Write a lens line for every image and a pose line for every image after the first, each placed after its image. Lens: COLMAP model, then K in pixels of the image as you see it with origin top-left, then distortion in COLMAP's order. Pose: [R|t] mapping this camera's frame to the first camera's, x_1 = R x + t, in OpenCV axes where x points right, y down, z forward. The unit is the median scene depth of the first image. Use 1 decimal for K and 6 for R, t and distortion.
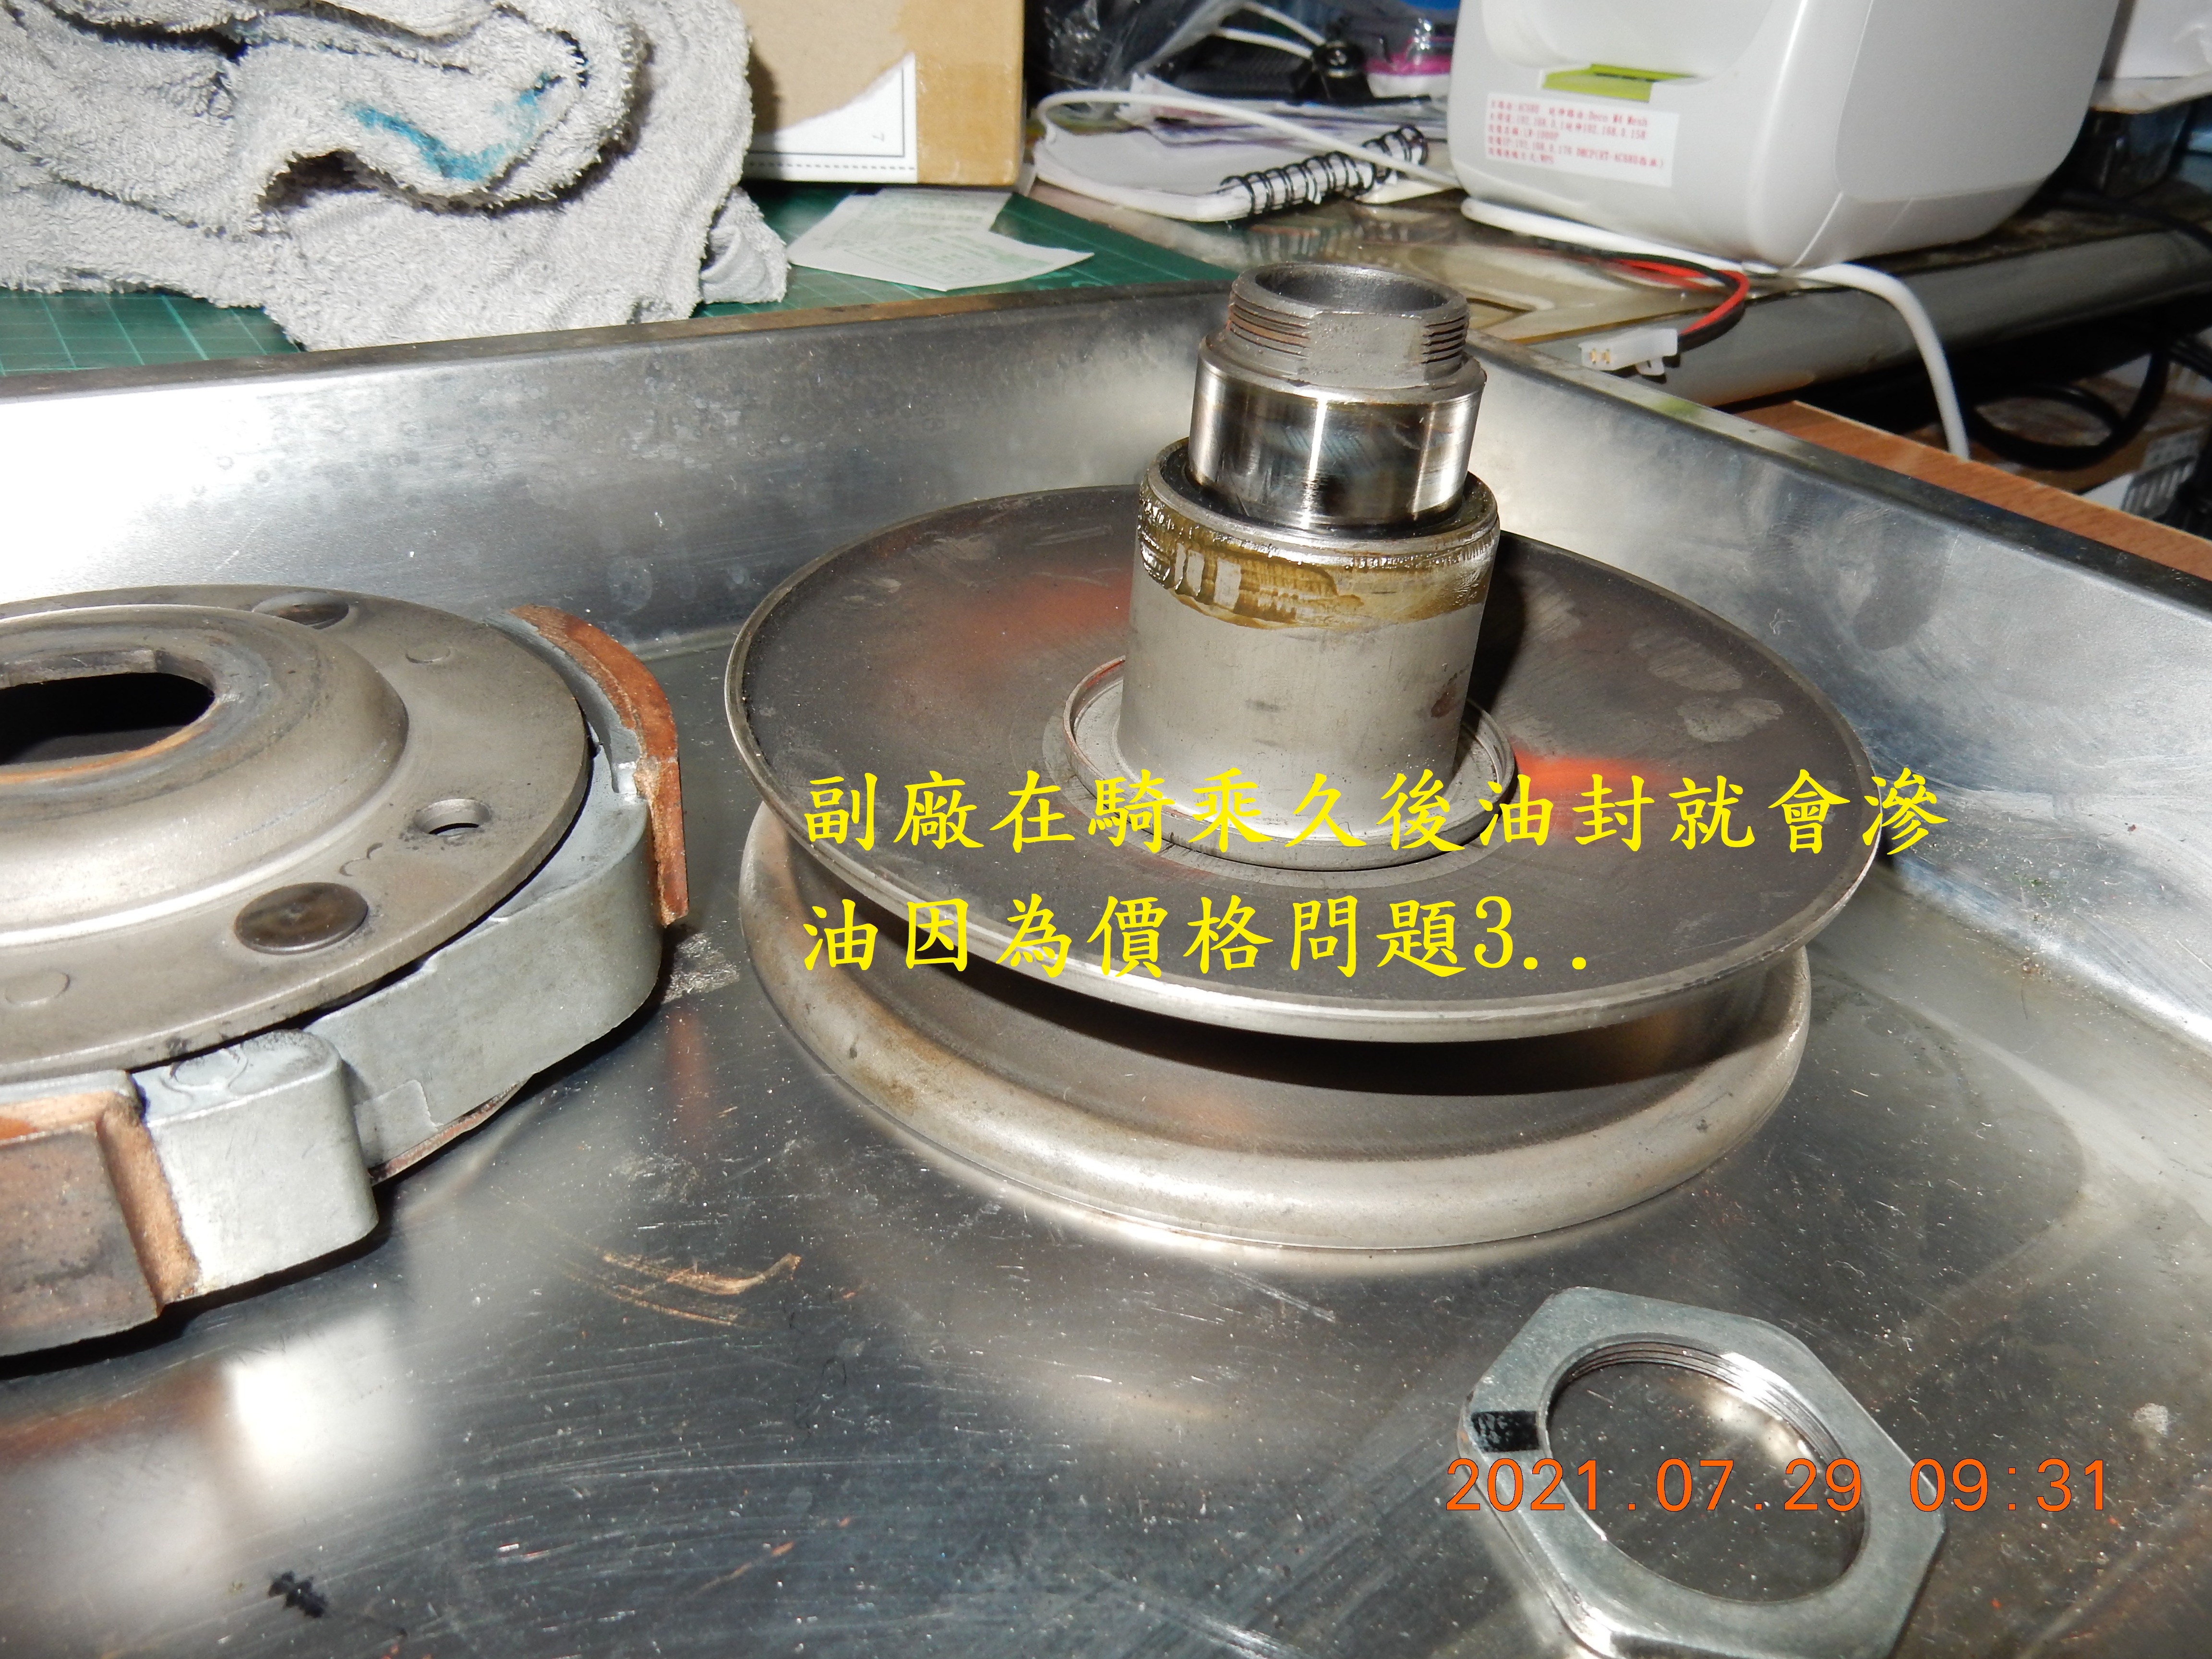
lens RADIAL K [[1634.2, 0, 1109.3], [0, 1634.2, 828.7], [0, 0, 1]] dist [0.004431, -0.004012]
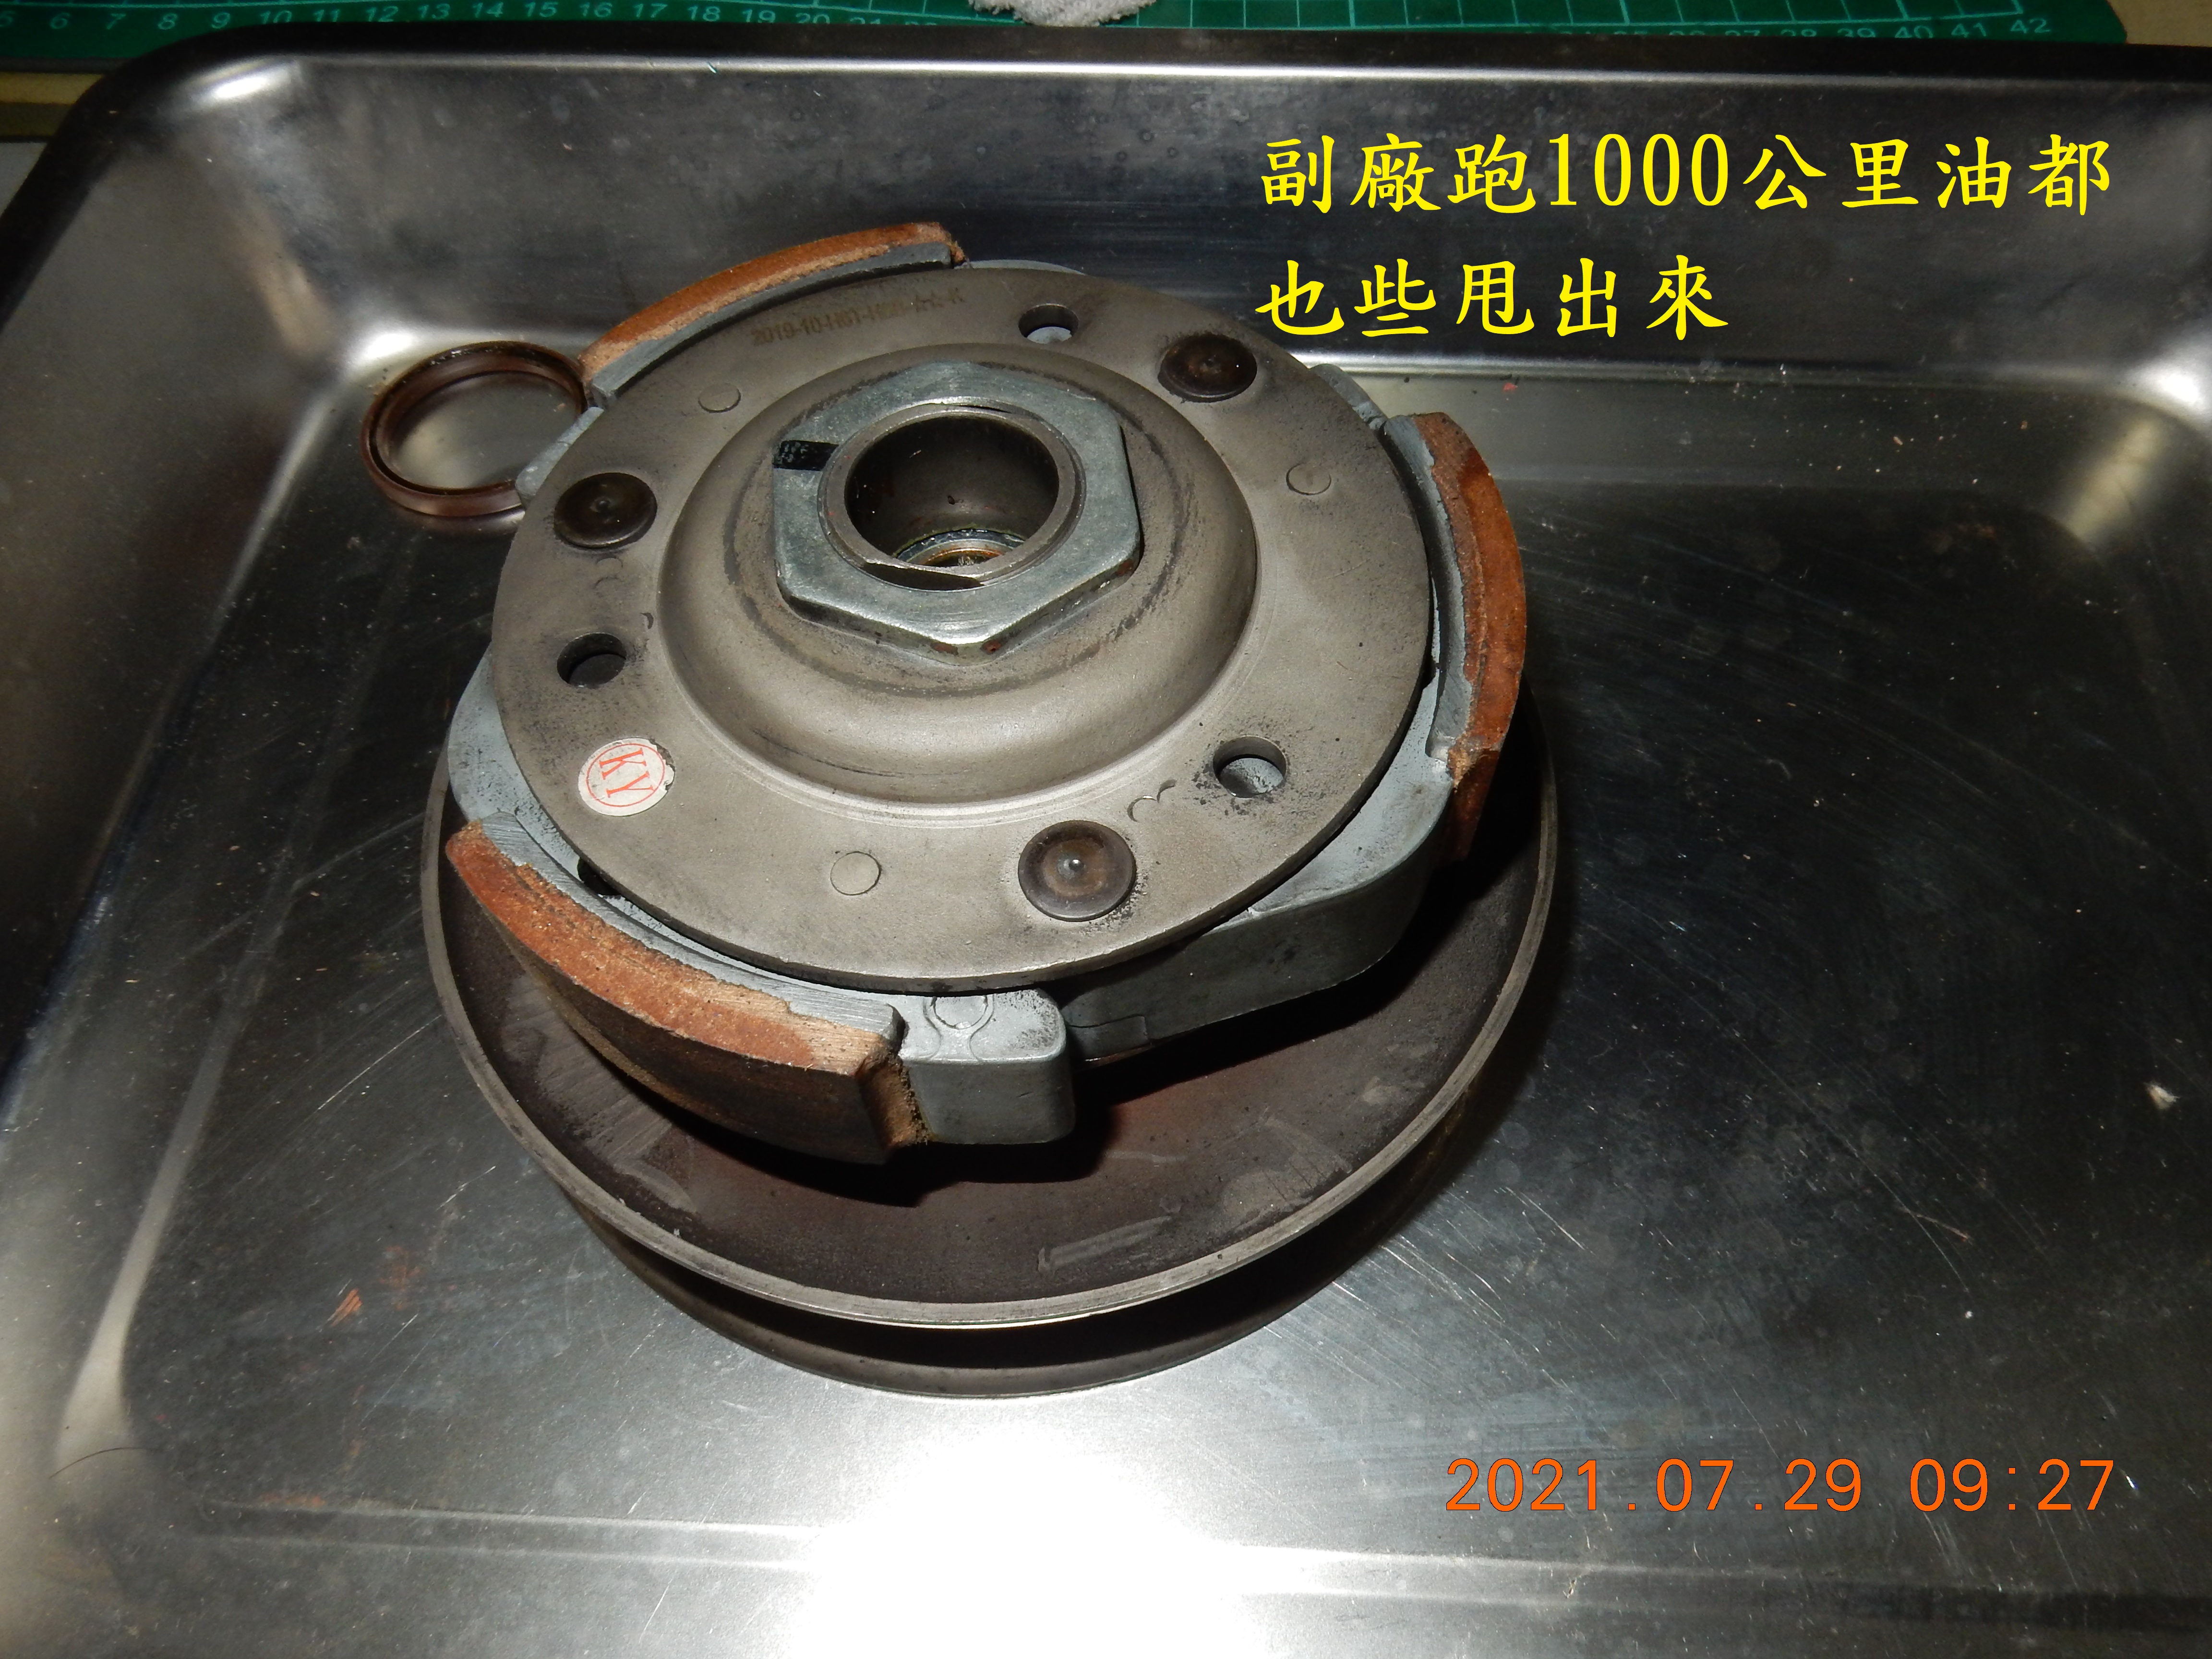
lens RADIAL K [[1634.2, 0, 1093.5], [0, 1634.2, 847.8], [0, 0, 1]] dist [0.004431, -0.004012]
pose [[0.816071, 0.430887, -0.385181, -0.088635], [-0.229896, 0.853478, 0.467678, -0.401313], [0.530260, -0.293107, 0.795558, 0.177969]]
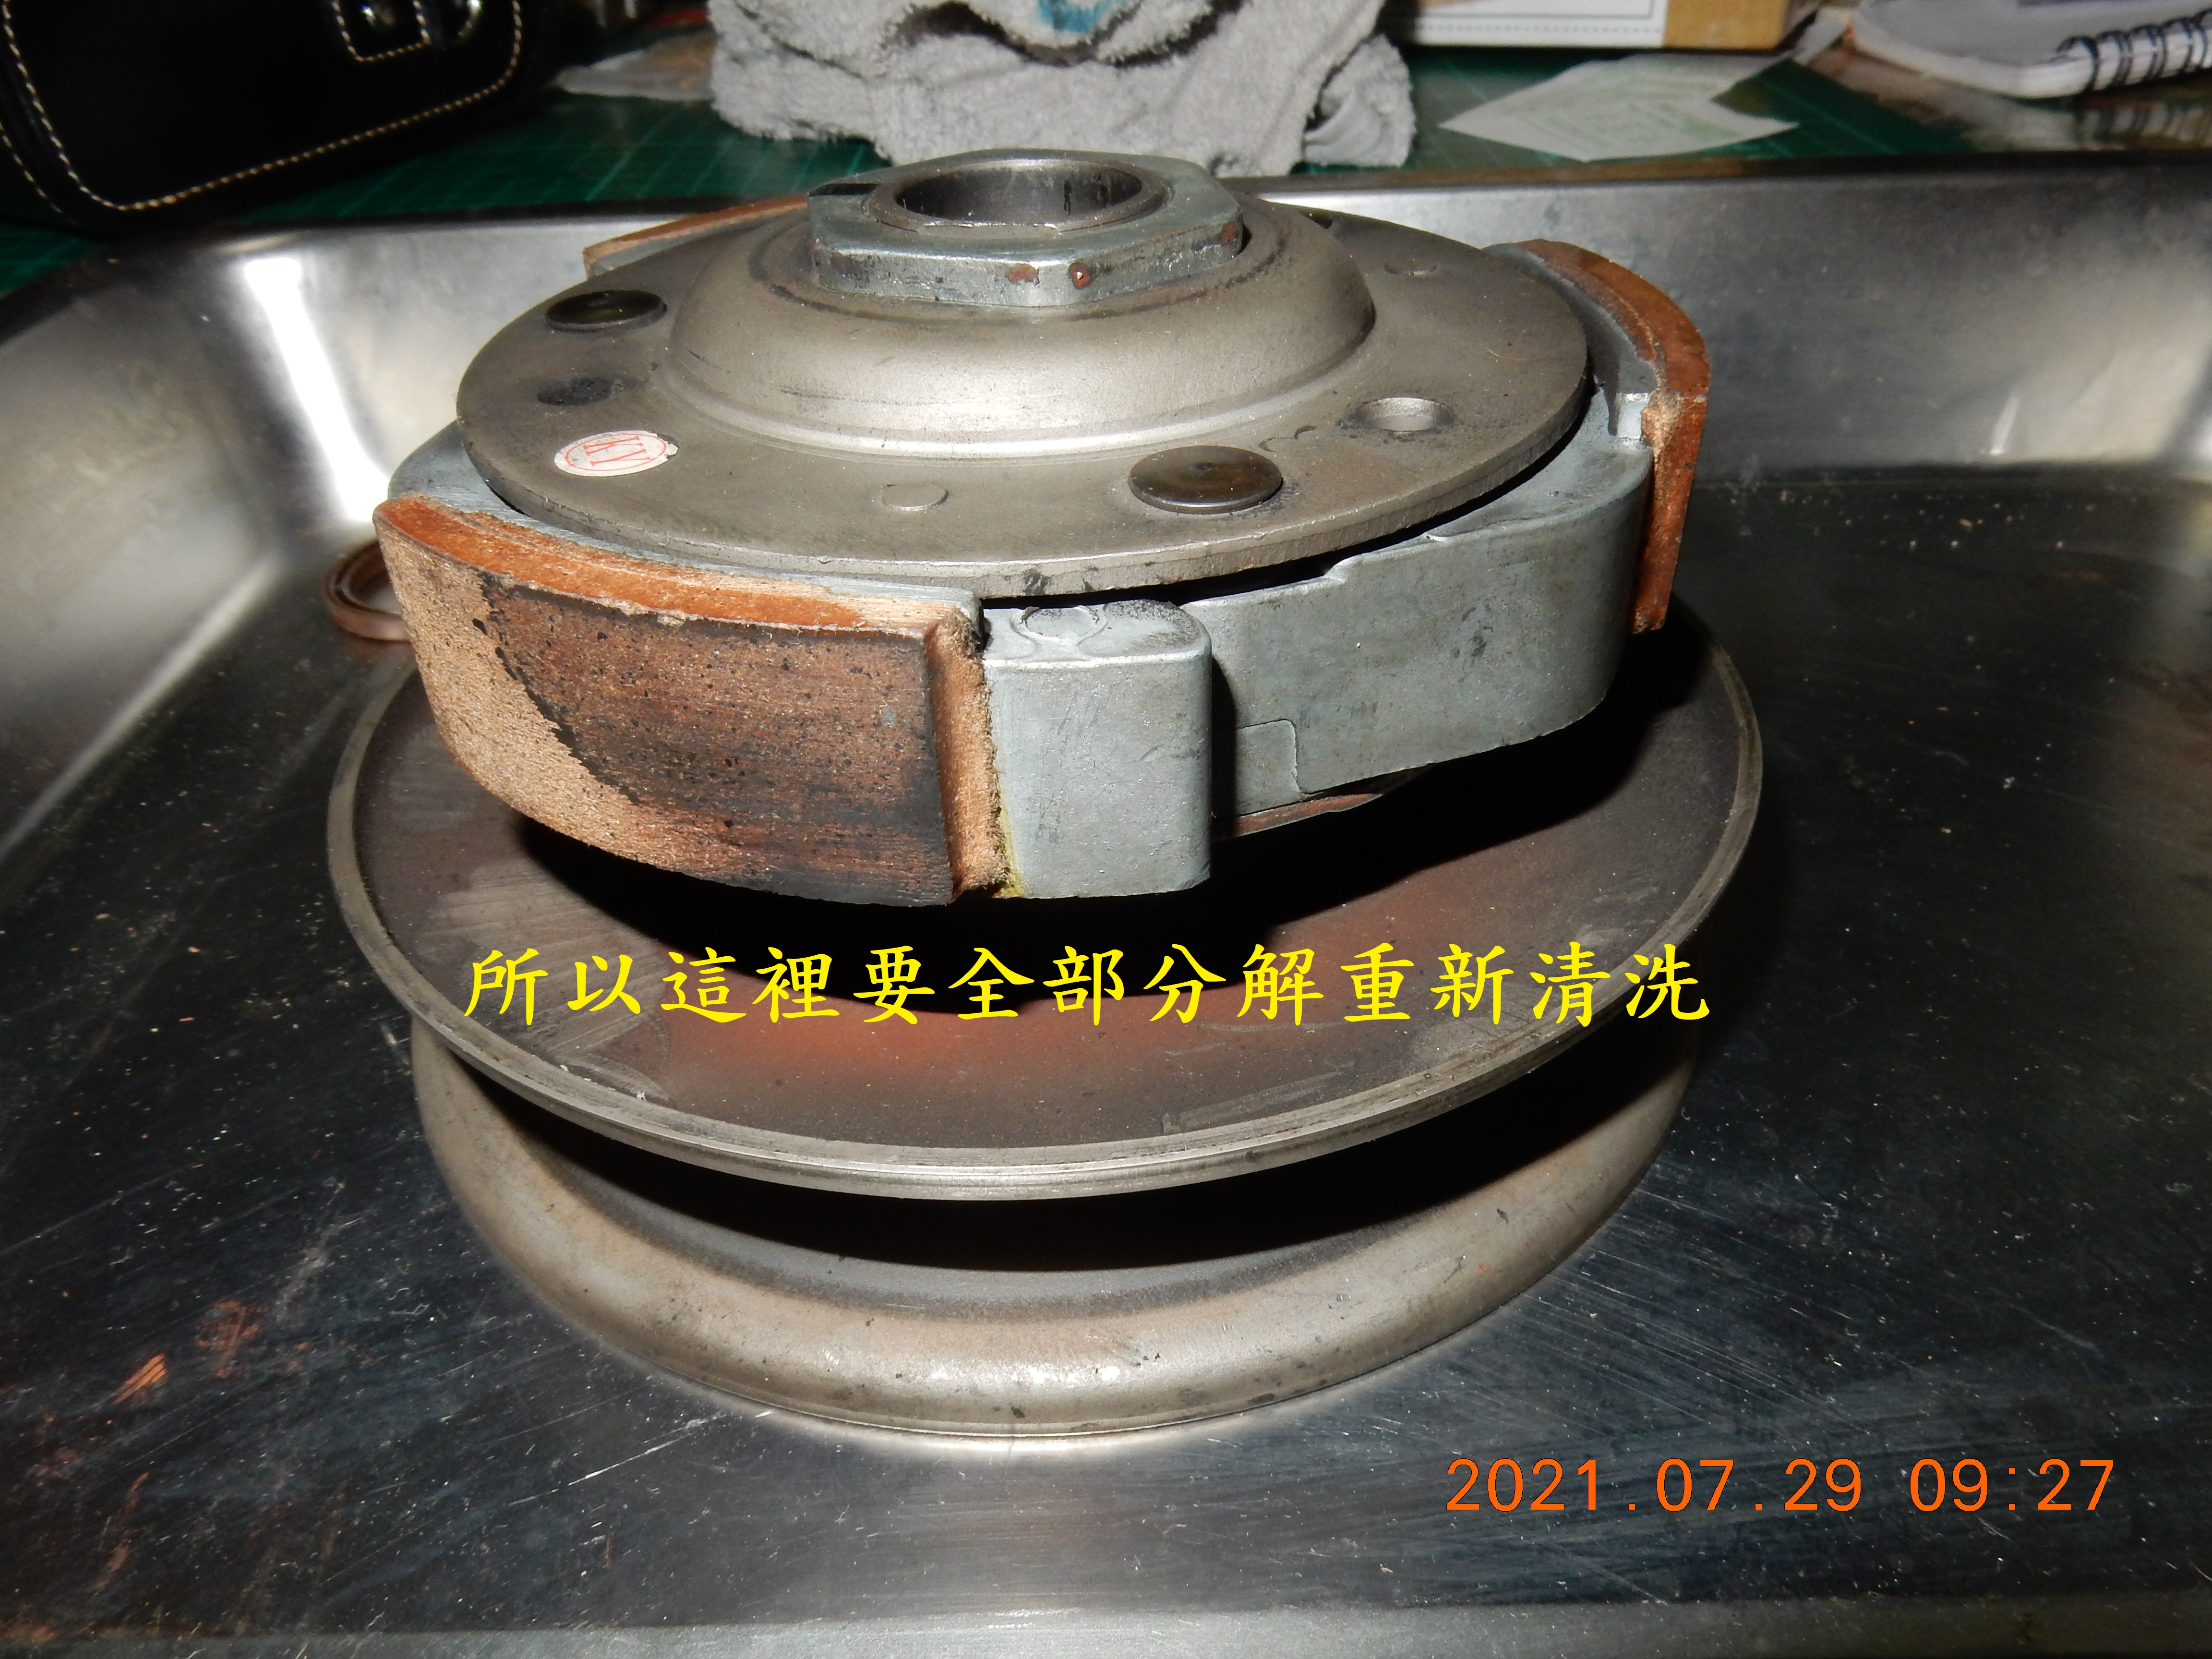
lens RADIAL K [[1634.2, 0, 1099.9], [0, 1634.2, 835.1], [0, 0, 1]] dist [0.004431, -0.004012]
pose [[0.841103, 0.226471, -0.491178, -0.102419], [-0.199792, 0.973984, 0.106953, 0.134576], [0.502621, 0.008175, 0.864468, 0.271859]]
